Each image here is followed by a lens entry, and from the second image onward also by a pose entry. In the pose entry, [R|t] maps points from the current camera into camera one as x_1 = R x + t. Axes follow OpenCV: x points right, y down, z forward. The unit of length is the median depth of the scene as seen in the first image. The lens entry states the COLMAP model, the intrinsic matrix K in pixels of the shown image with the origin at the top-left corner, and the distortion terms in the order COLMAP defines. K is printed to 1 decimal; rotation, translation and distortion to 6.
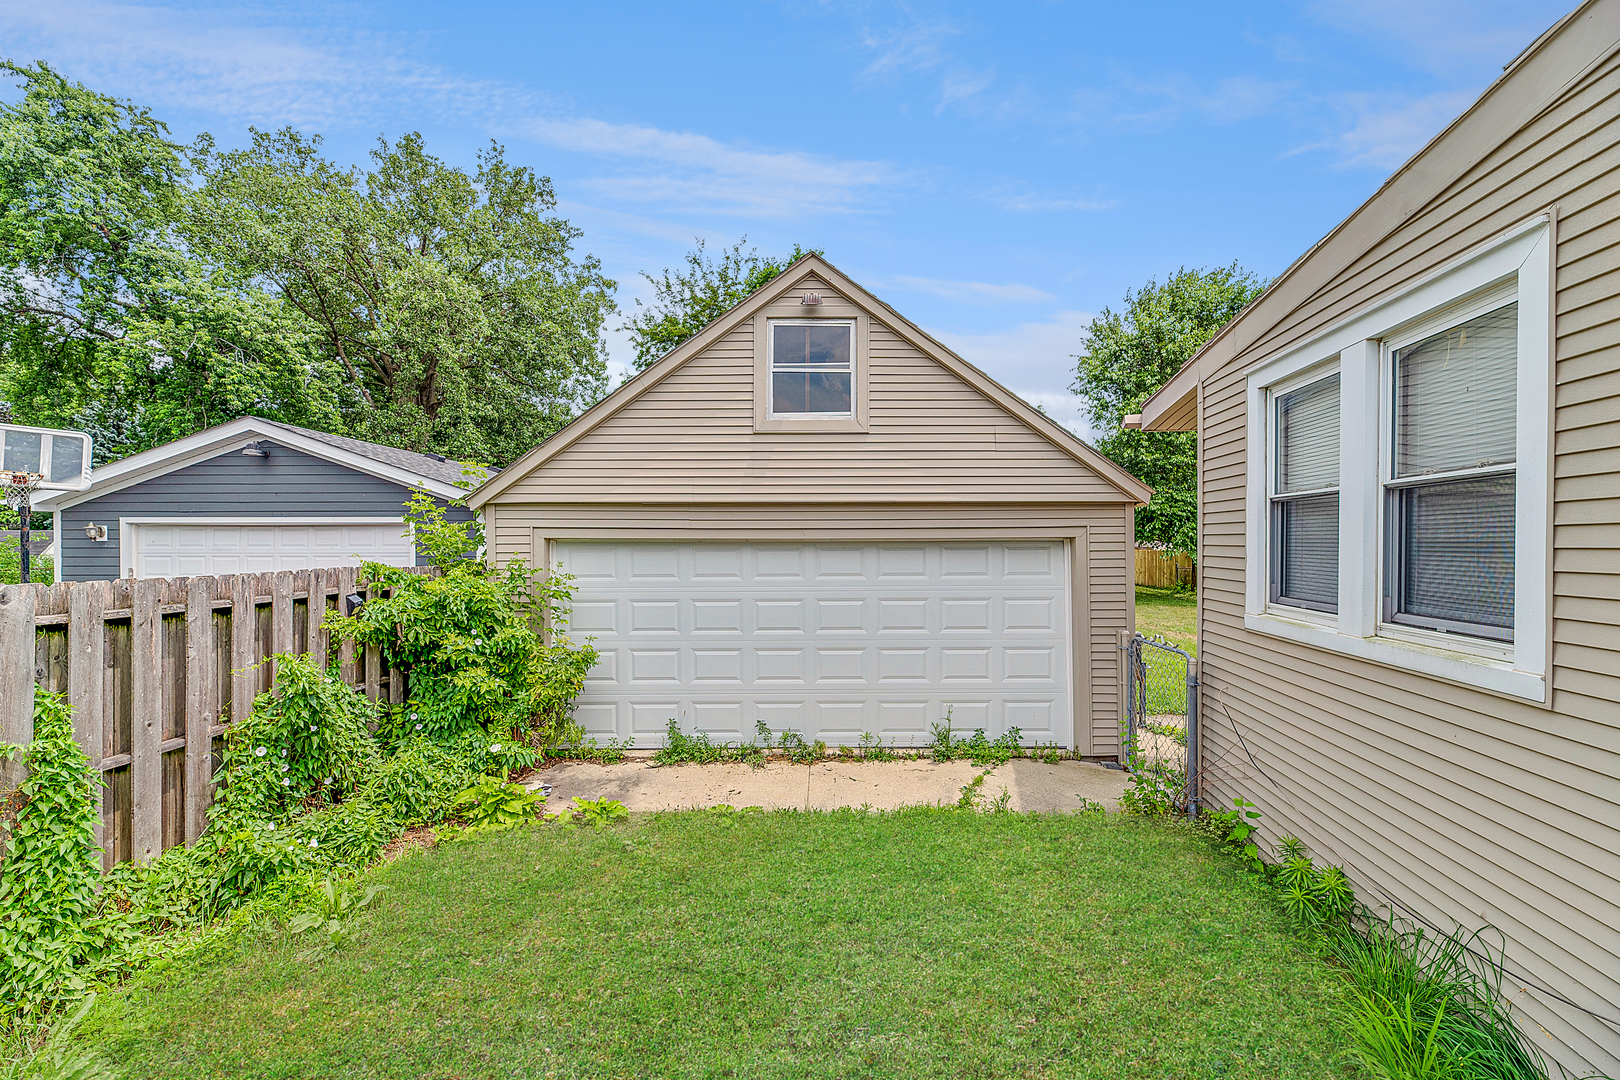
lens RADIAL K [[653.6, 0, 811.0], [0, 653.6, 538.4], [0, 0, 1]] dist [-0.001950, -0.000049]
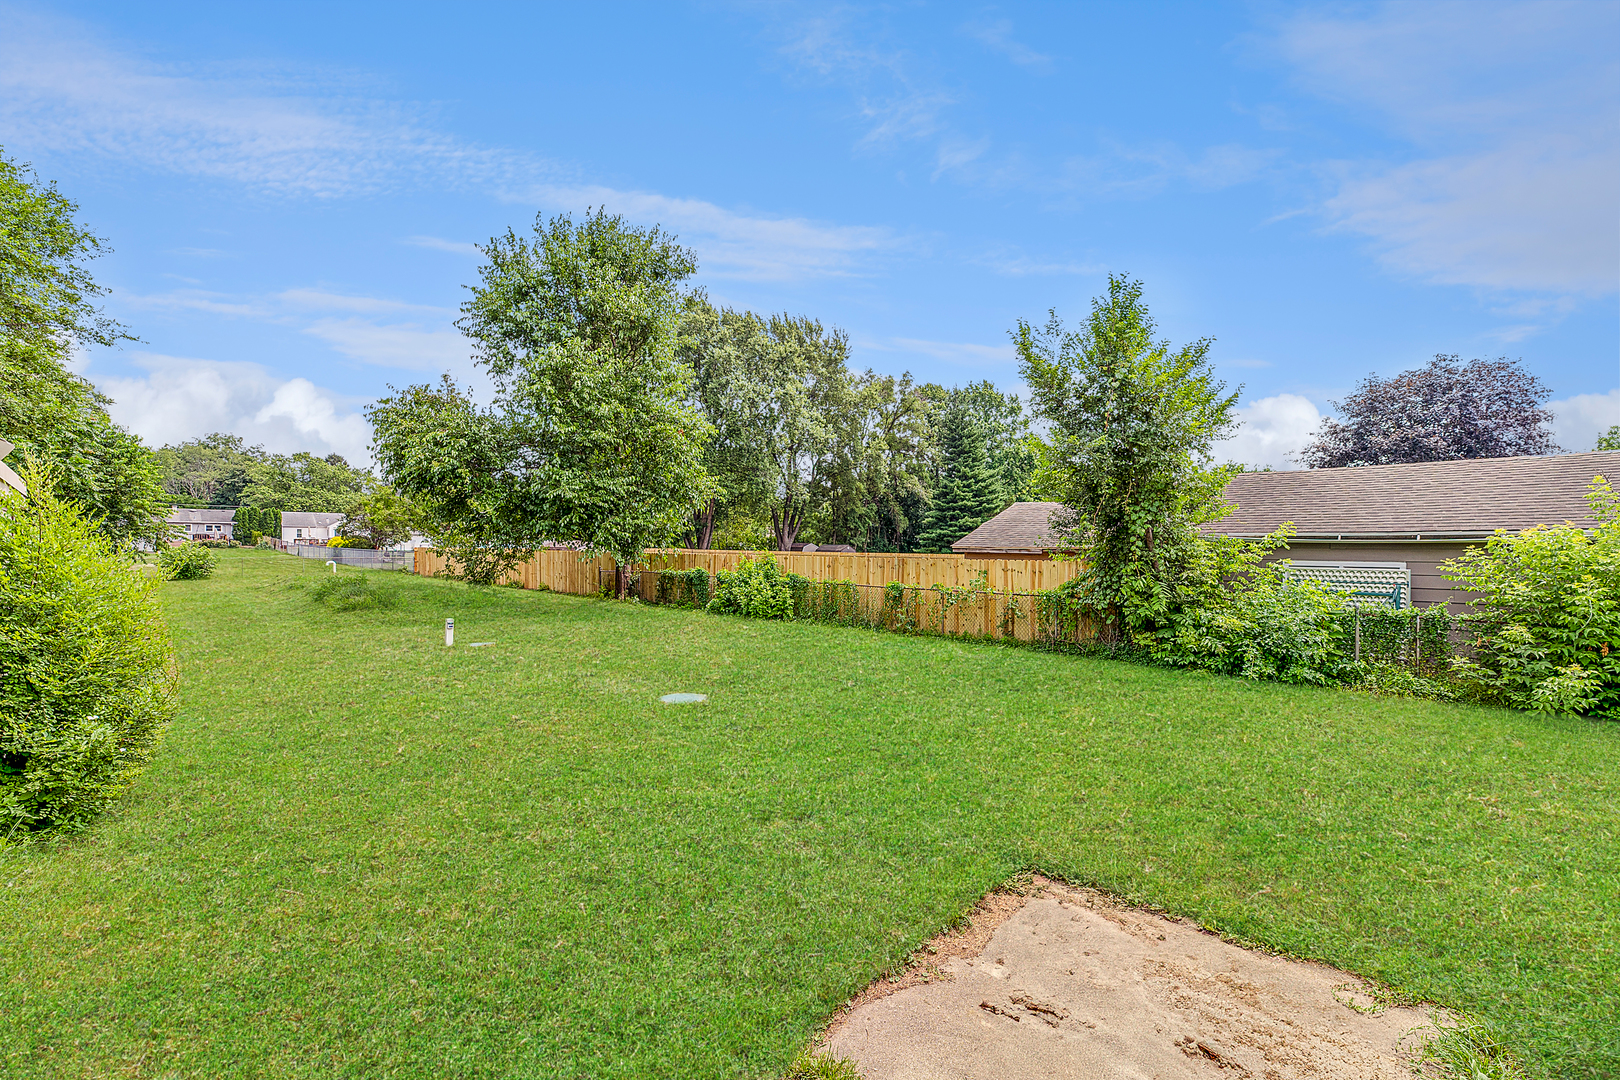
lens RADIAL K [[653.6, 0, 815.9], [0, 653.6, 538.0], [0, 0, 1]] dist [-0.001950, -0.000049]
pose [[0.676090, -0.003597, 0.736811, 0.143934], [0.008253, 0.999962, -0.002691, 0.006687], [-0.736773, 0.007900, 0.676094, 0.251084]]
